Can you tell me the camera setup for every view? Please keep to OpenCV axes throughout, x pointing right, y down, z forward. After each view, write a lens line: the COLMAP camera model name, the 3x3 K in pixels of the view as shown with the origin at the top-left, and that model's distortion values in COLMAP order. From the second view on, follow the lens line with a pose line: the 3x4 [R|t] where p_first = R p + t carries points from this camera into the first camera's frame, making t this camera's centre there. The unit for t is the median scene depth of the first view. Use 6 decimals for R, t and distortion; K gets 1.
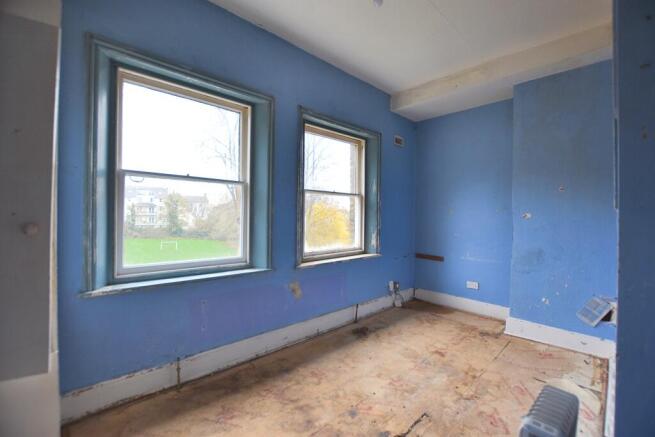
lens RADIAL K [[286.7, 0, 327.5], [0, 286.7, 218.5], [0, 0, 1]] dist [-0.034048, -0.000078]
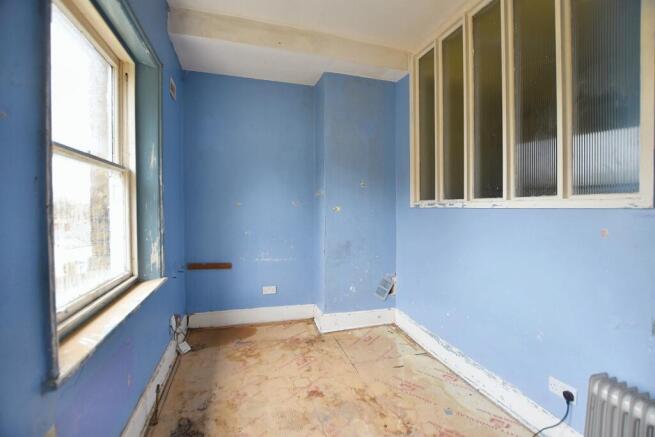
lens RADIAL K [[286.7, 0, 327.5], [0, 286.7, 218.5], [0, 0, 1]] dist [-0.034048, -0.000078]
pose [[0.441298, -0.033521, 0.896734, -0.207400], [0.008458, 0.999413, 0.033197, -0.009623], [-0.897321, -0.007065, 0.441323, 0.543845]]
